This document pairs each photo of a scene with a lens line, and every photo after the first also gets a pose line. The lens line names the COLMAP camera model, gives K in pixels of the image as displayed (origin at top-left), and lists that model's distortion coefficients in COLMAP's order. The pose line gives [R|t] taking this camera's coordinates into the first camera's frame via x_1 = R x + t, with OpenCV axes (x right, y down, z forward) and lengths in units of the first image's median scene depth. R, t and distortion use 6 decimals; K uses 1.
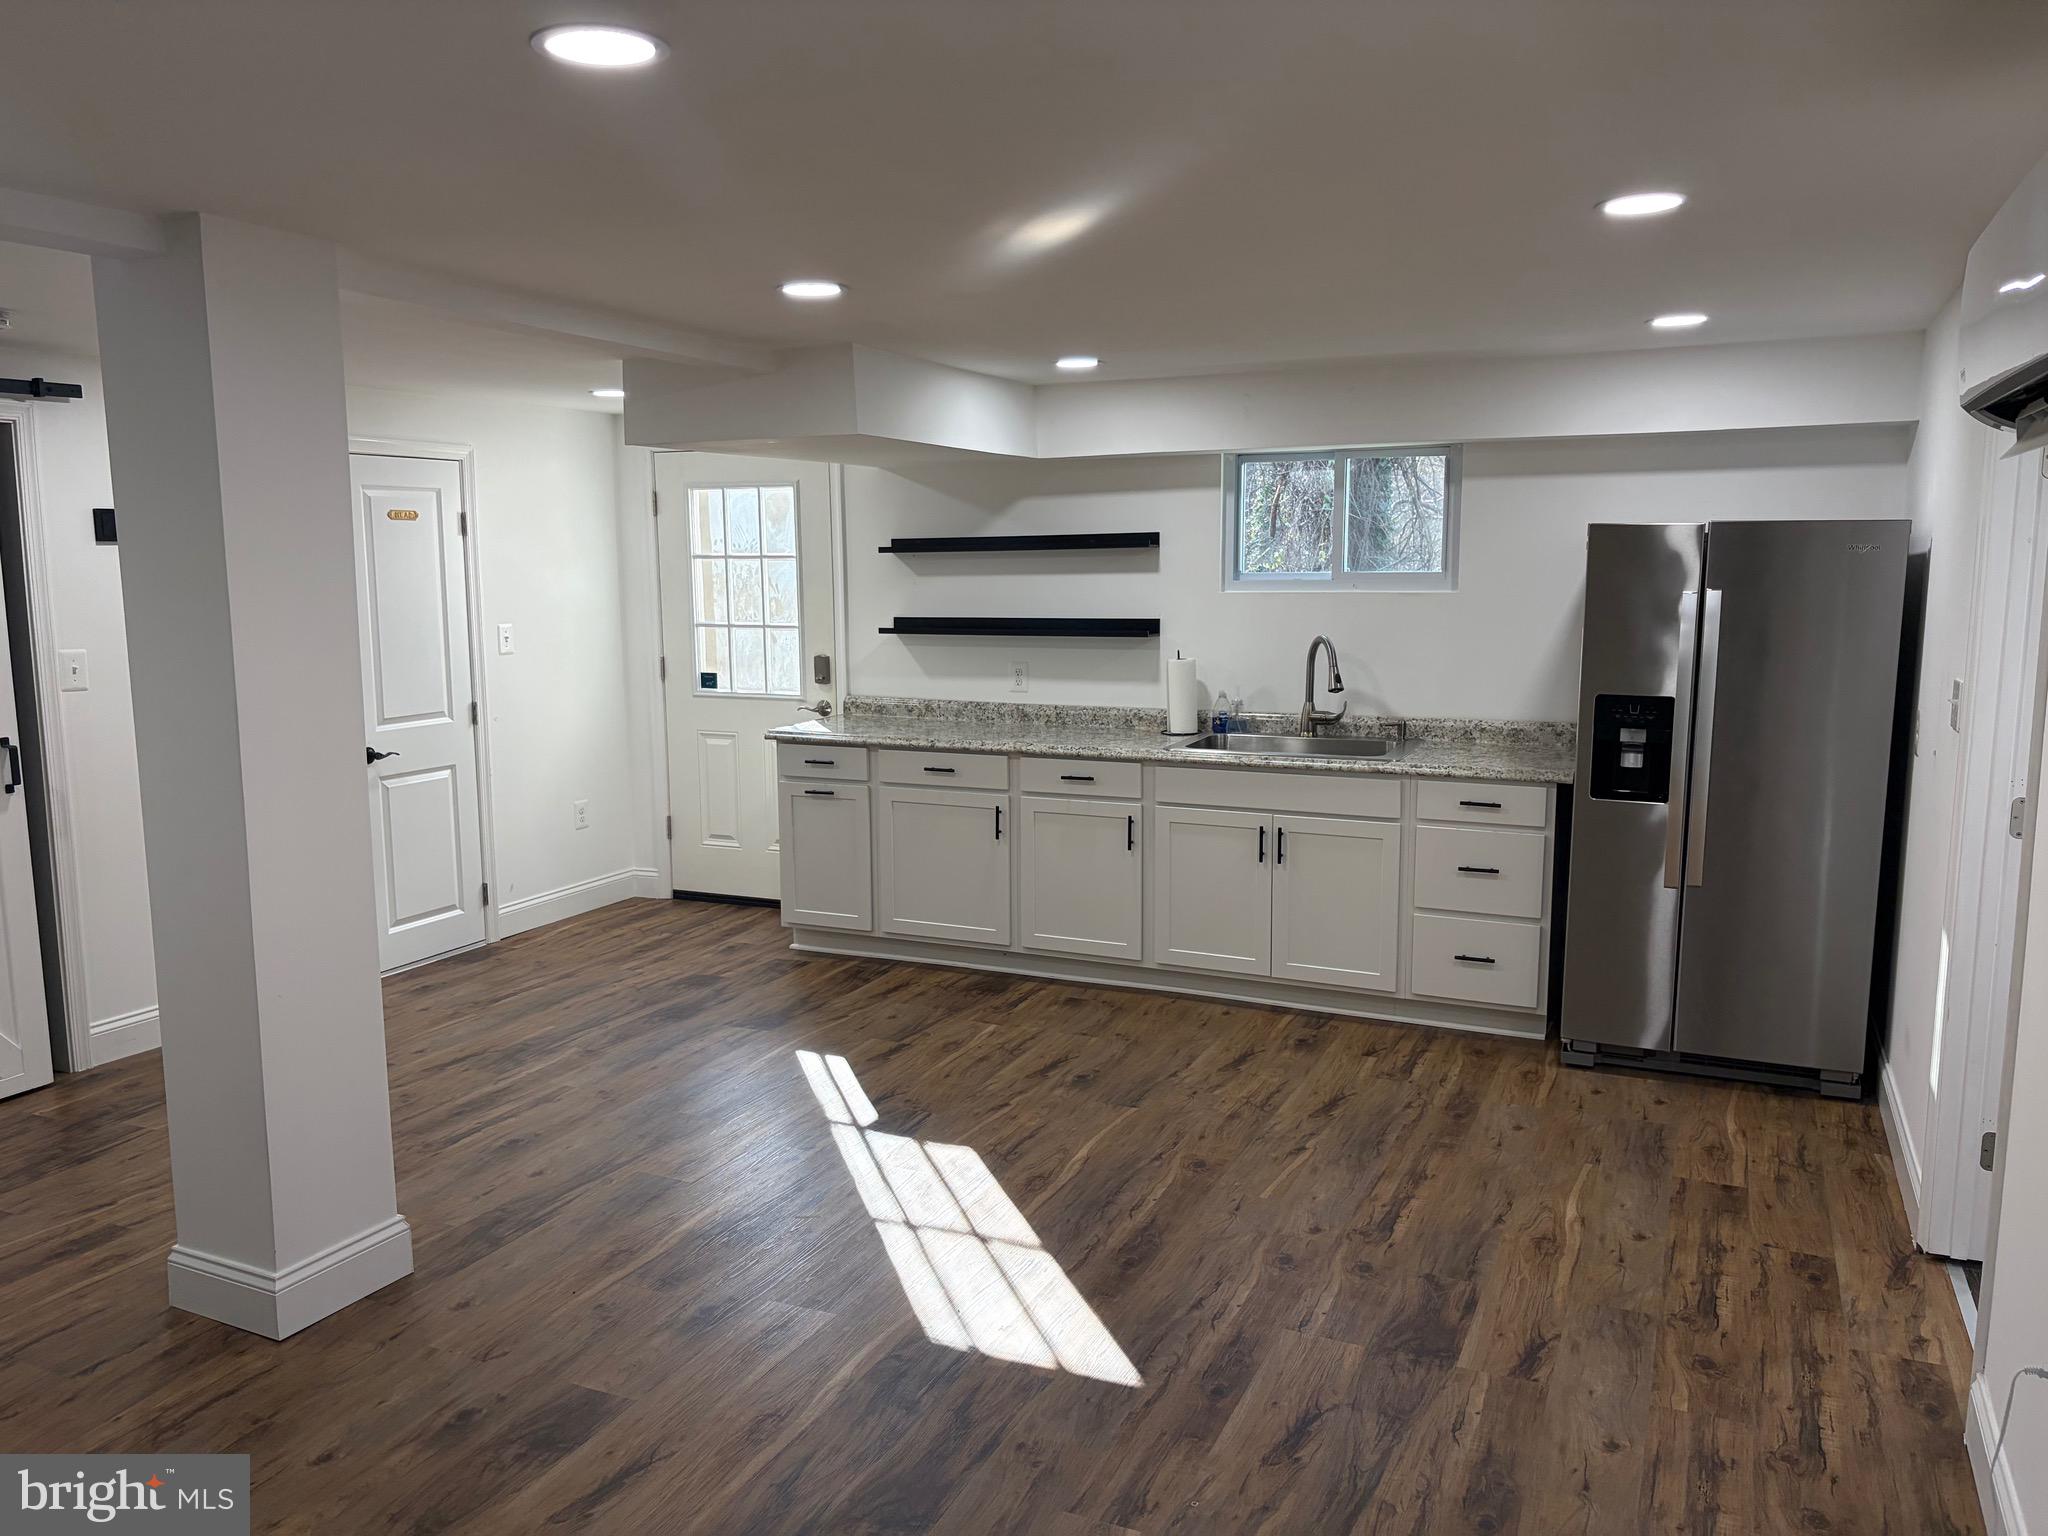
lens RADIAL K [[1537.0, 0, 1027.8], [0, 1537.0, 773.5], [0, 0, 1]] dist [0.044745, -0.043436]
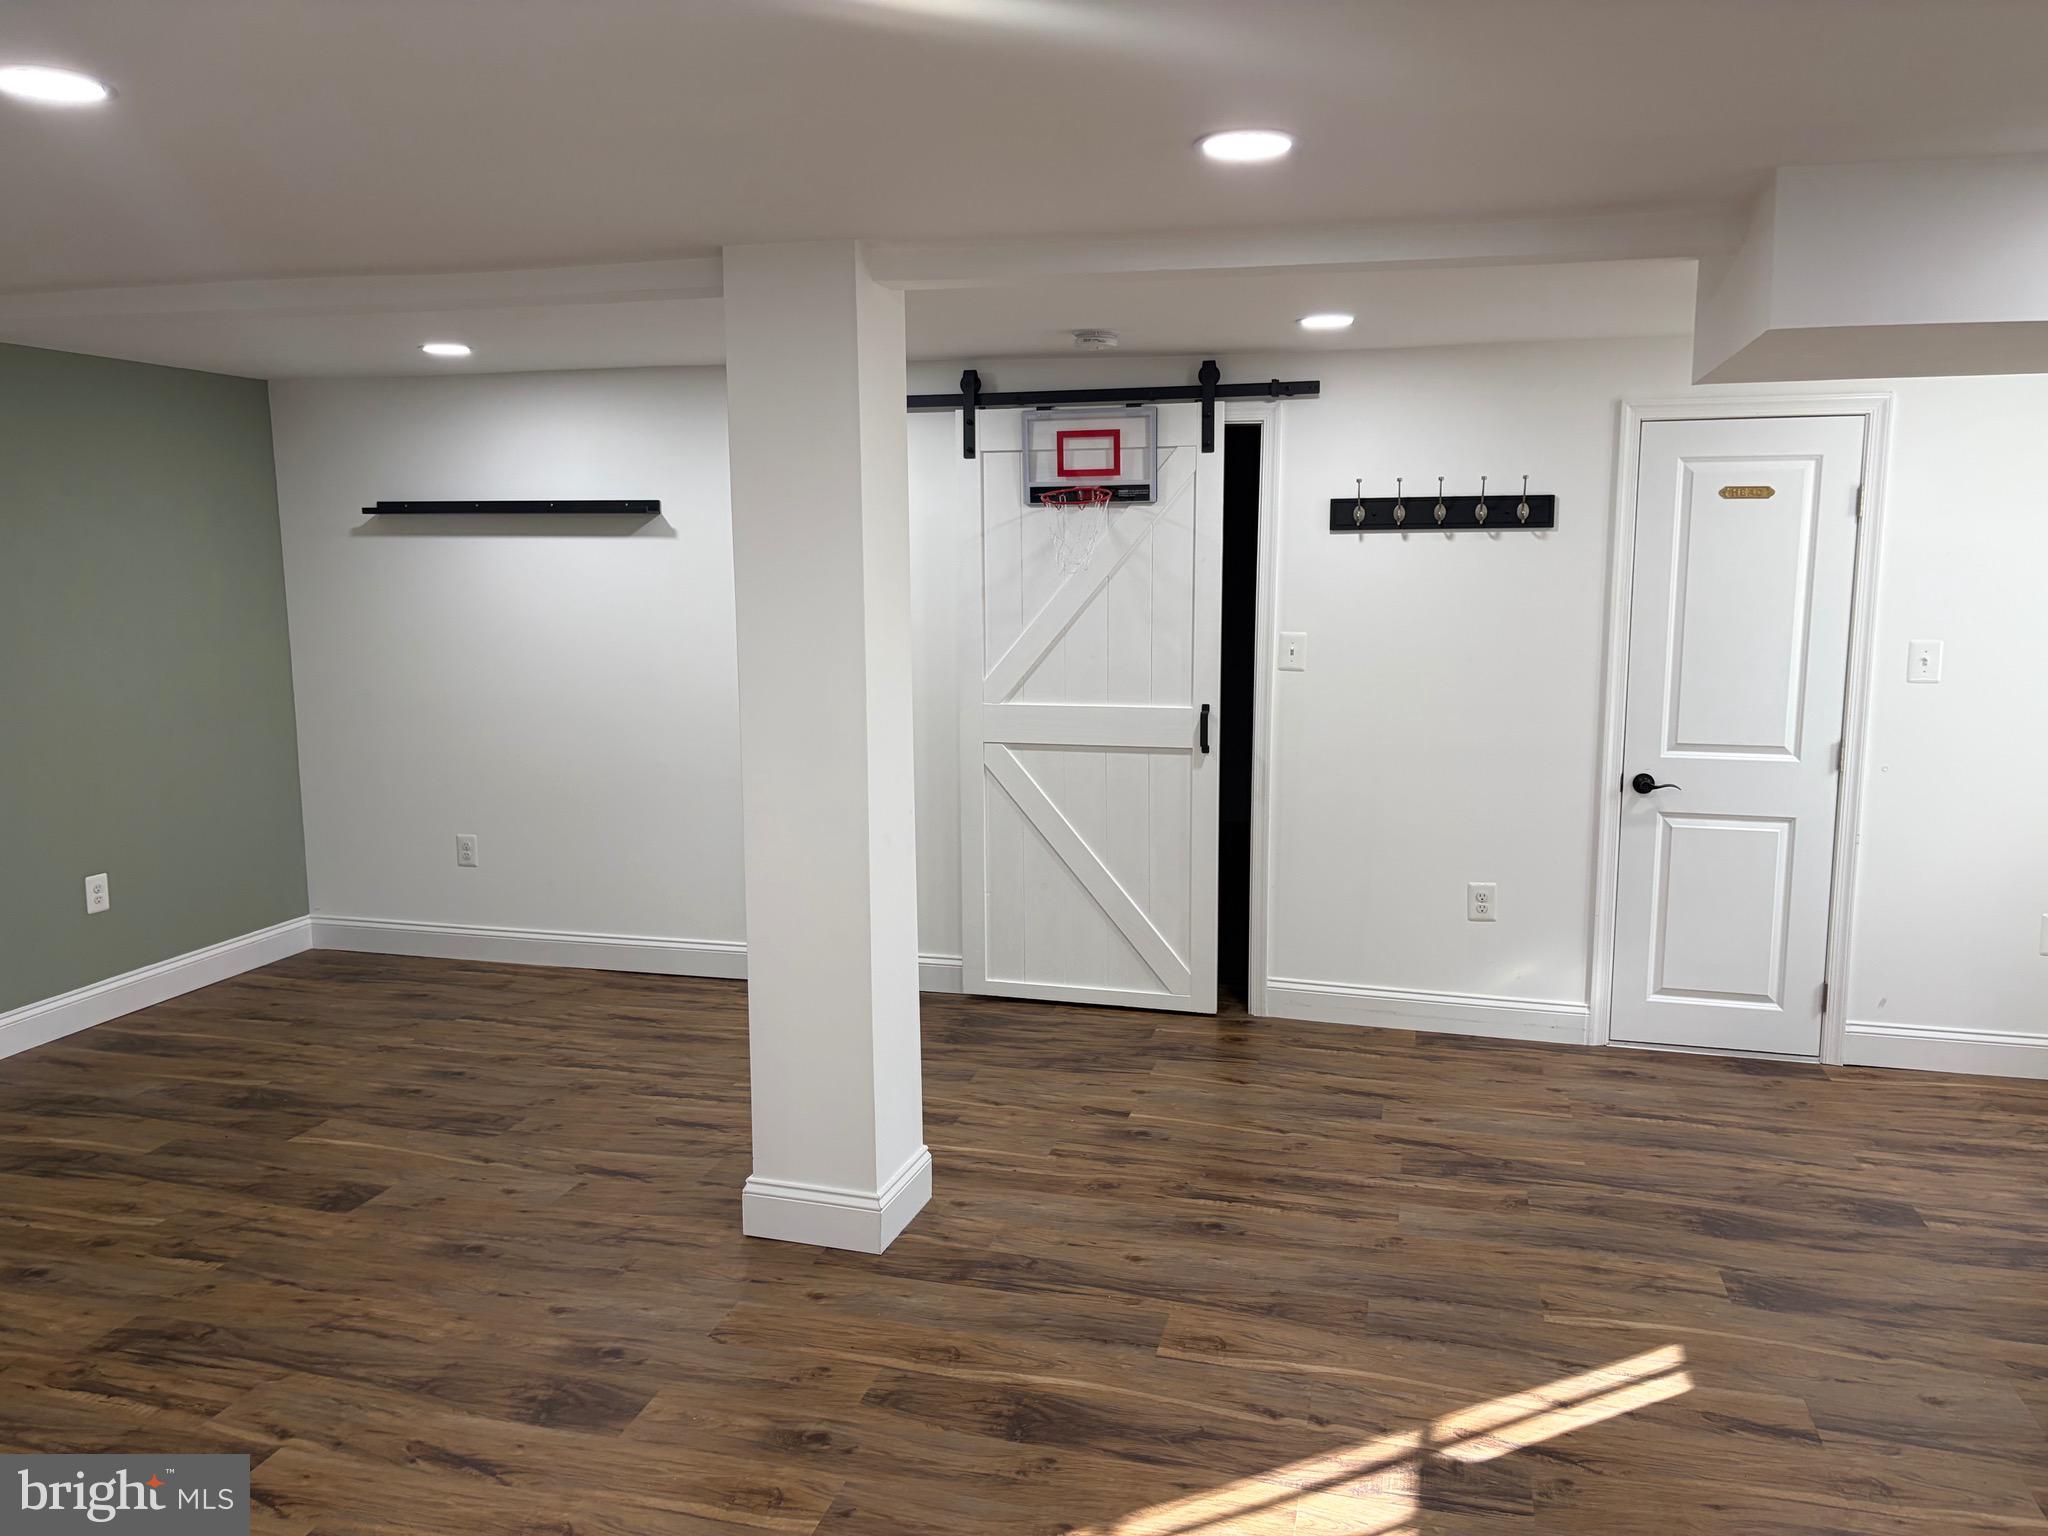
lens RADIAL K [[1537.0, 0, 1026.0], [0, 1537.0, 778.0], [0, 0, 1]] dist [0.044745, -0.043436]
pose [[0.163429, 0.151779, -0.974810, 0.347764], [-0.140719, 0.981578, 0.129241, -0.079510], [0.976468, 0.116053, 0.181777, 0.547989]]
